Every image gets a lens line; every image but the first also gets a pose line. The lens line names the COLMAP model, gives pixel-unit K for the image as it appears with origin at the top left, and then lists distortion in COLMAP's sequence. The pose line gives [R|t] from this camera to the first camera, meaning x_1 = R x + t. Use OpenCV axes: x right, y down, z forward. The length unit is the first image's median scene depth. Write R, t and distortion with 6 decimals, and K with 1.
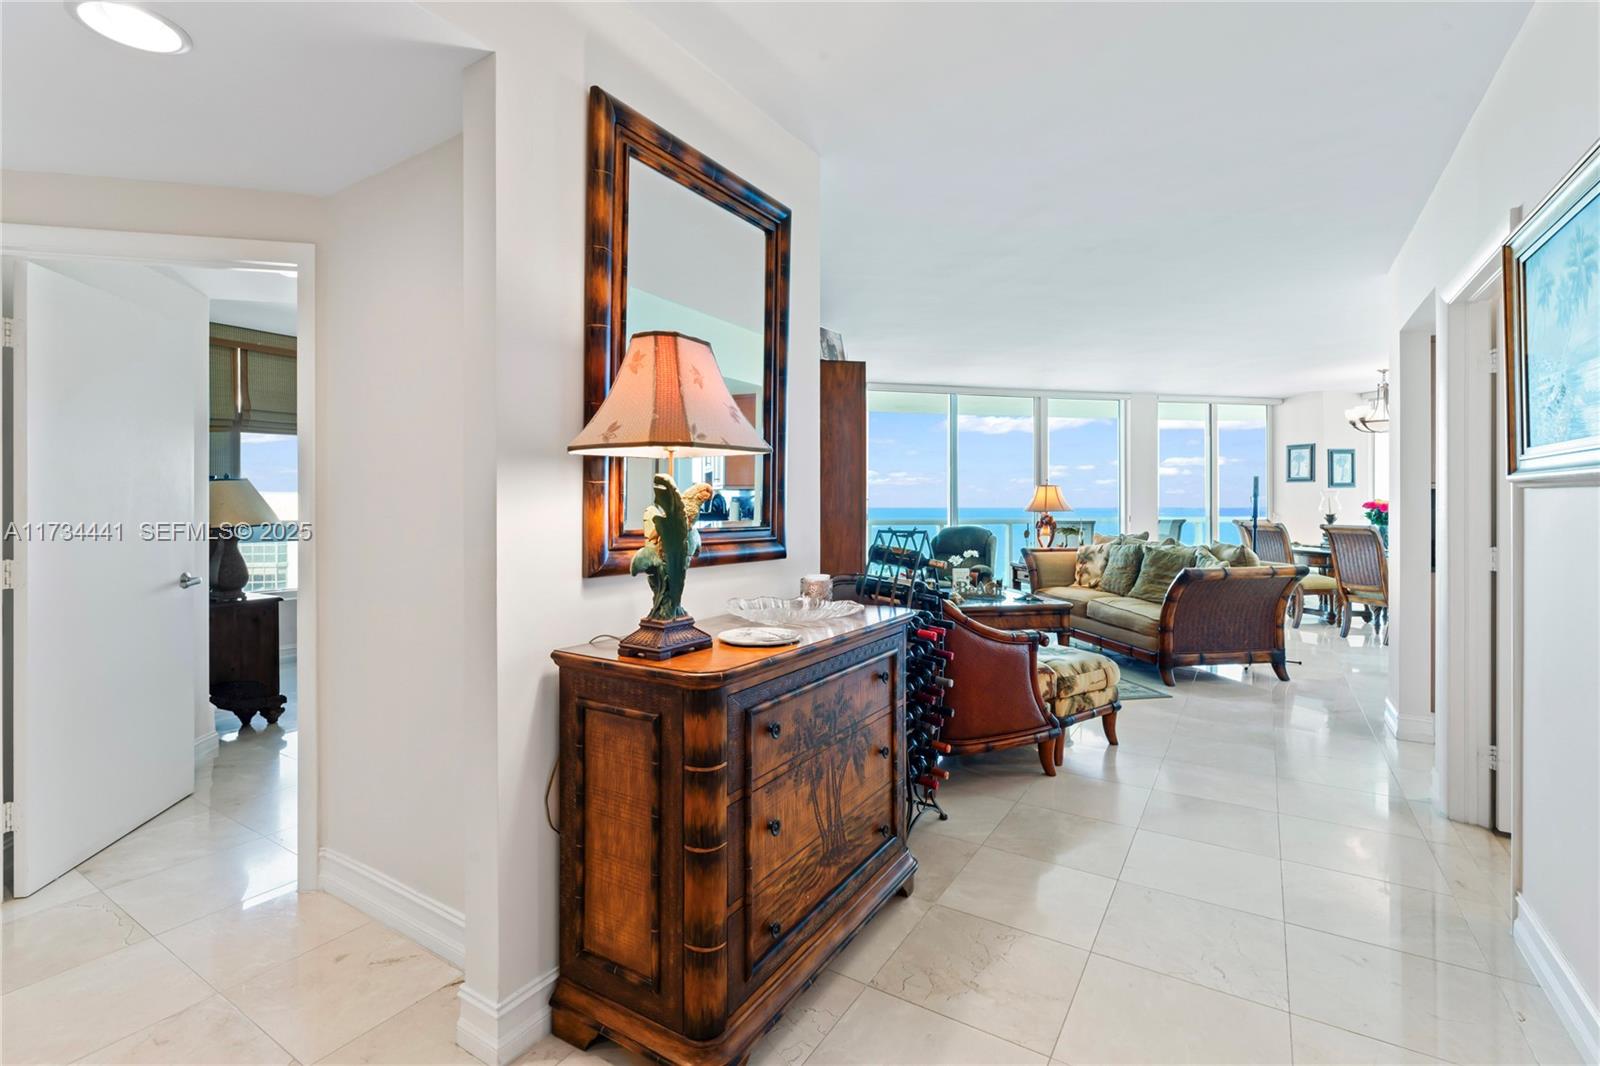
lens RADIAL K [[724.1, 0, 796.8], [0, 724.1, 518.3], [0, 0, 1]] dist [-0.003322, -0.000307]
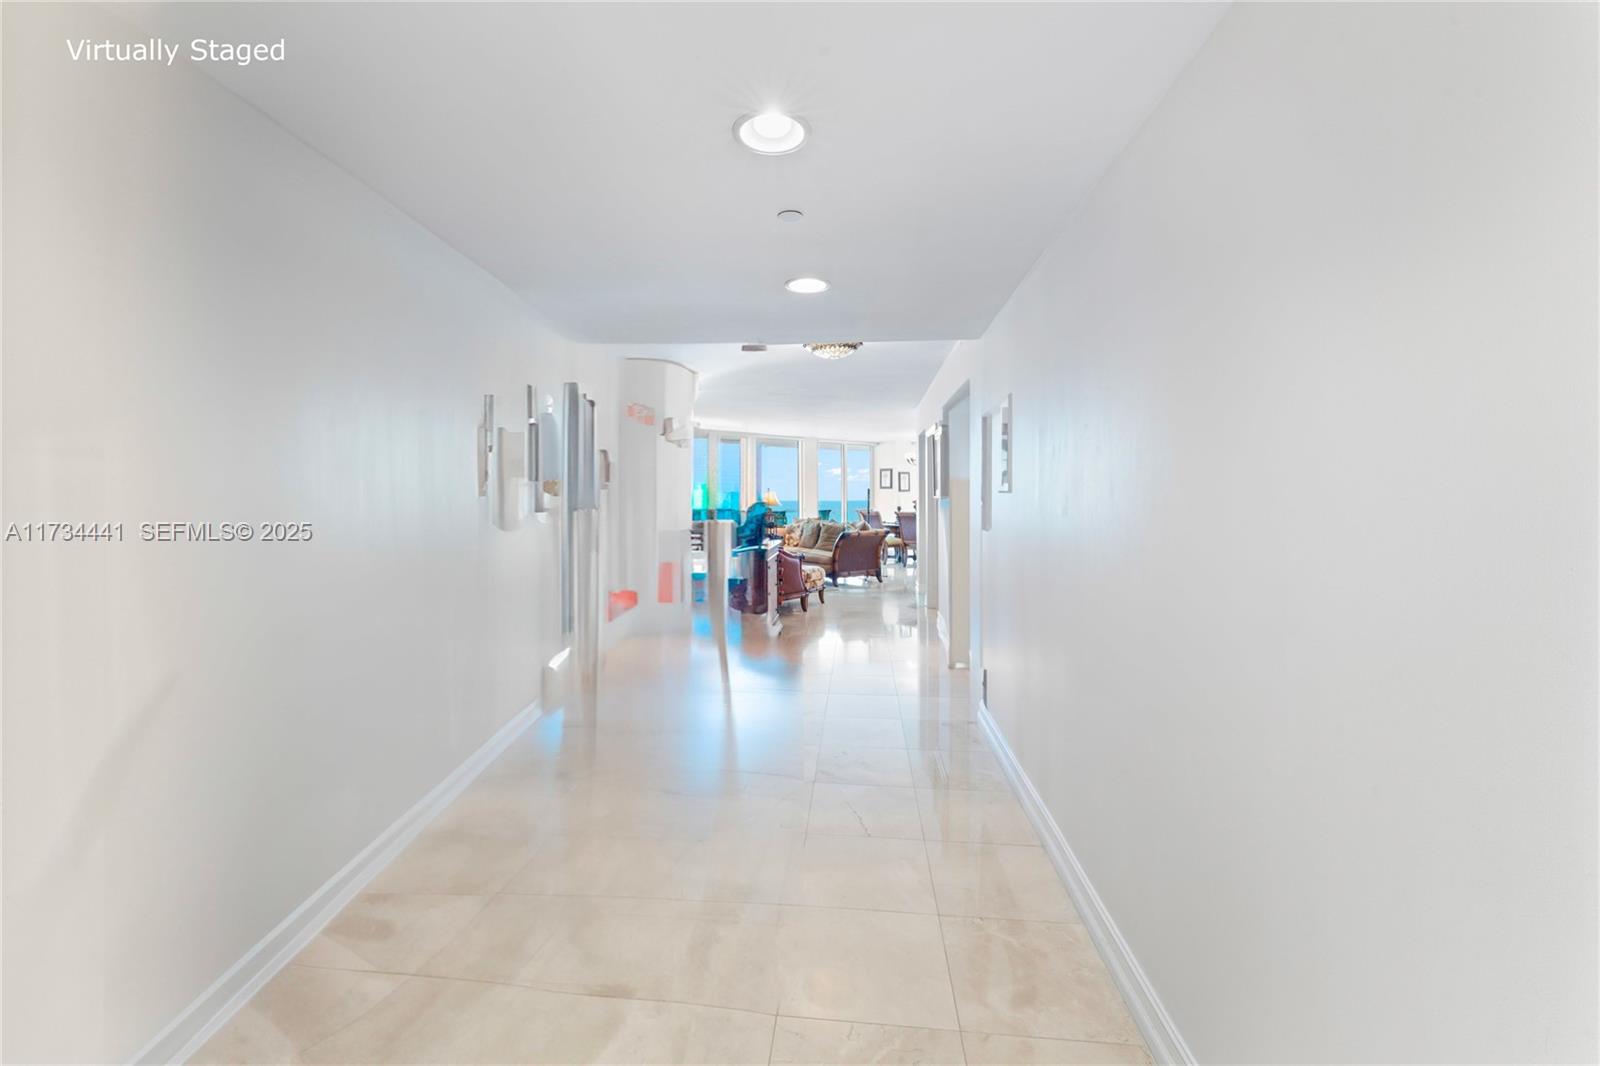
lens RADIAL K [[643.9, 0, 800.8], [0, 643.9, 523.0], [0, 0, 1]] dist [-0.003374, 0.000507]
pose [[0.887929, -0.017296, 0.459656, -0.354593], [0.008633, 0.999743, 0.020940, -0.000115], [-0.459900, -0.014625, 0.887850, -0.504120]]
